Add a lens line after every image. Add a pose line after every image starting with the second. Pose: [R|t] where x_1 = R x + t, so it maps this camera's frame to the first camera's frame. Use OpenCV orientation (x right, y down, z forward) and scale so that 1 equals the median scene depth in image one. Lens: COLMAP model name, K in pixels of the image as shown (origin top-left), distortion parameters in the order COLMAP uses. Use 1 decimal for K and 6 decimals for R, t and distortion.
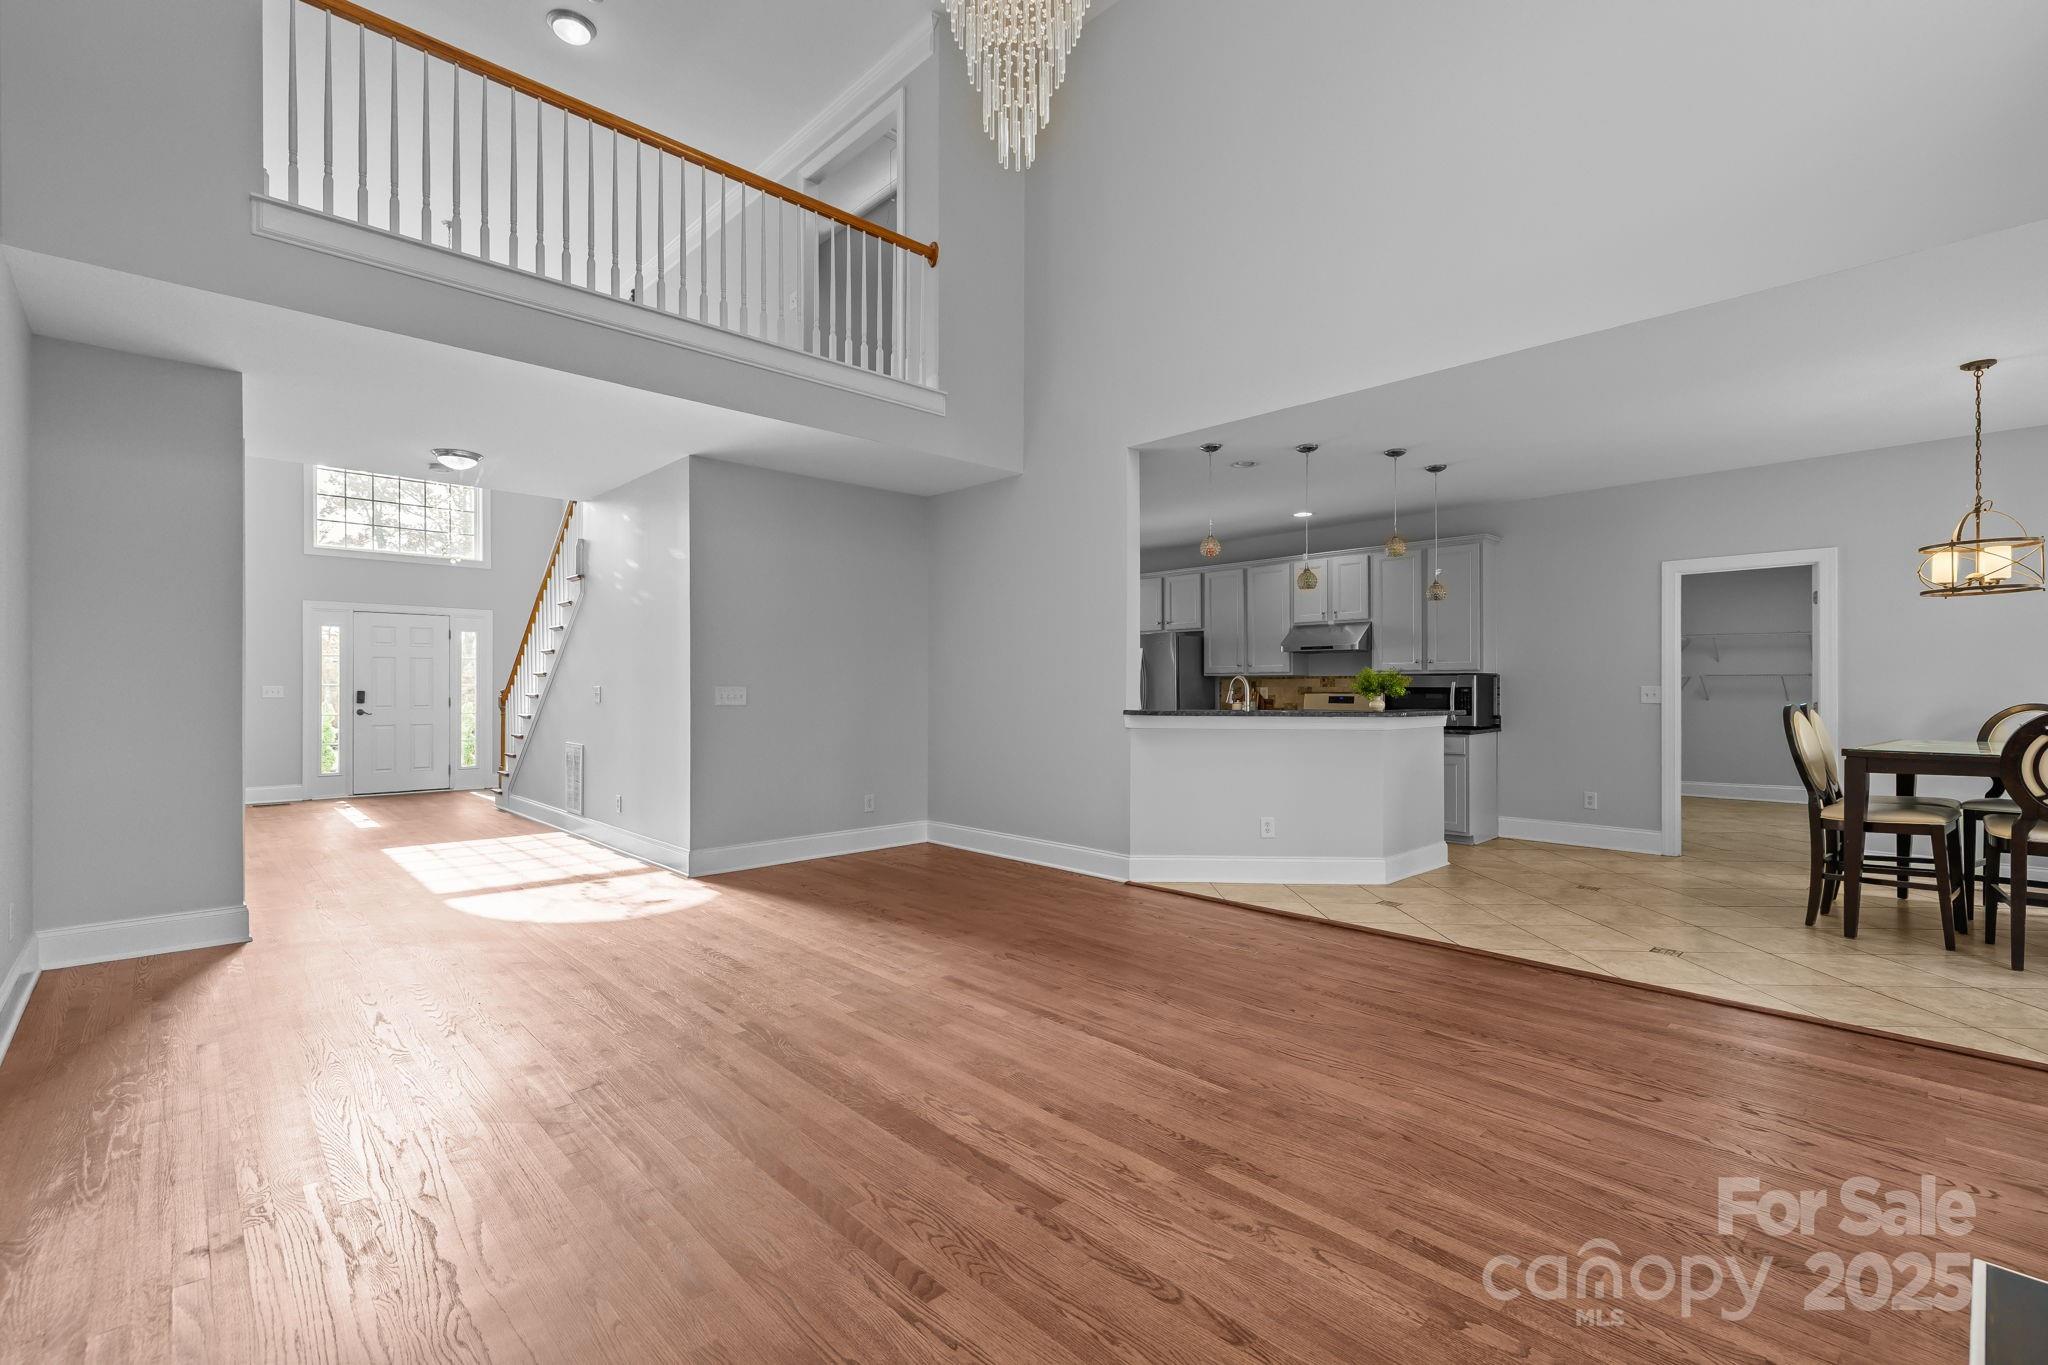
lens RADIAL K [[917.1, 0, 1024.0], [0, 917.1, 682.5], [0, 0, 1]] dist [-0.001337, -0.000196]
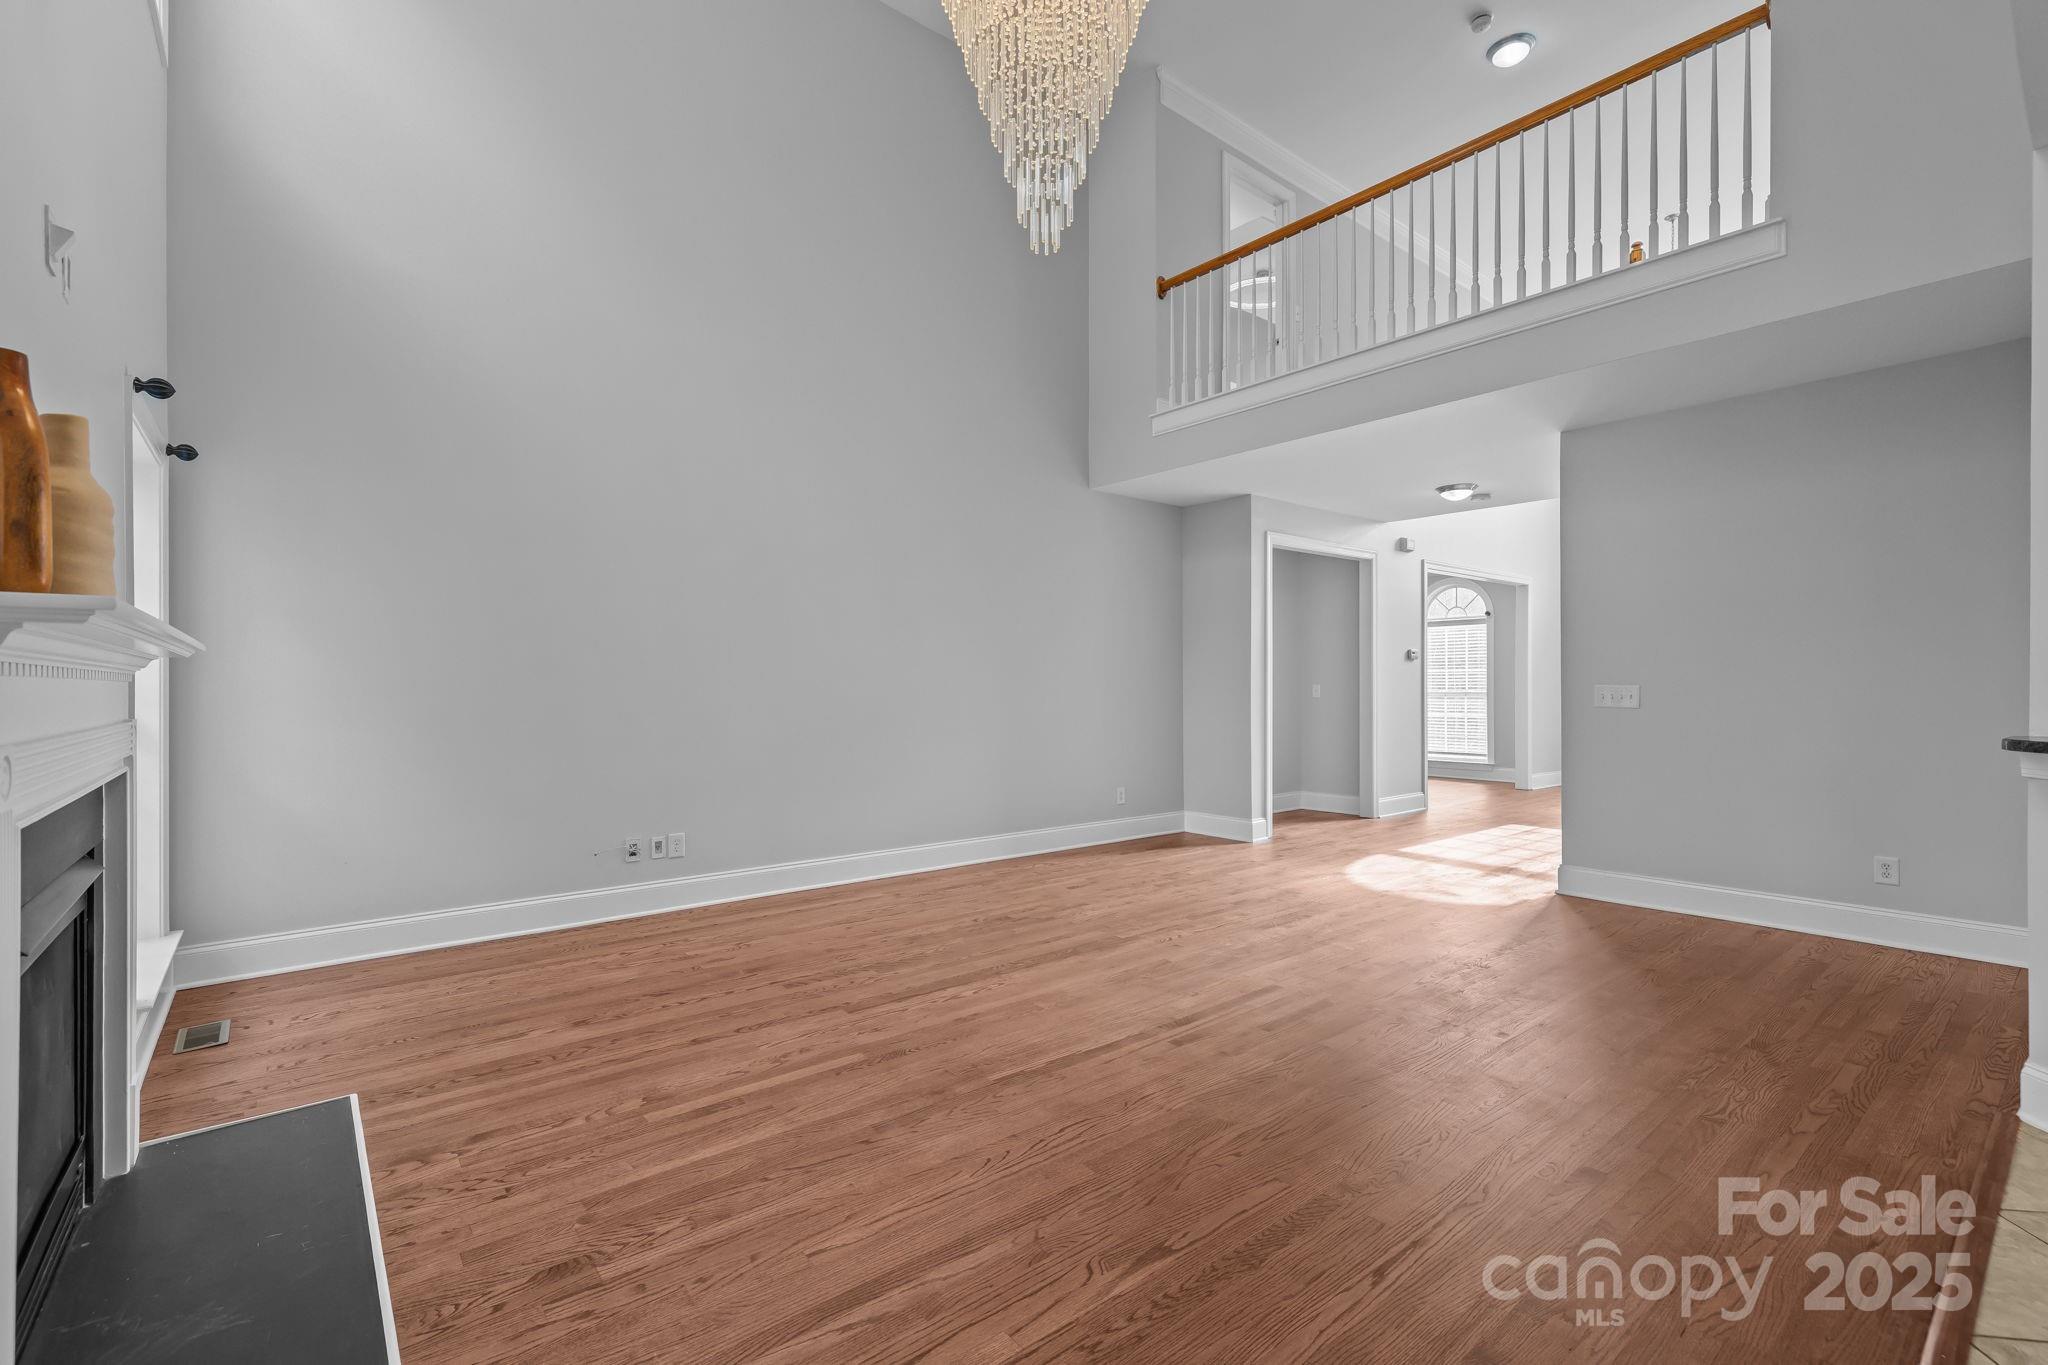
lens RADIAL K [[892.7, 0, 1008.6], [0, 892.7, 680.1], [0, 0, 1]] dist [0.007409, 0.000242]
pose [[-0.081766, -0.003977, -0.996644, 1.285586], [0.007710, 0.999960, -0.004623, -0.004840], [0.996622, -0.008063, -0.081732, 1.148382]]
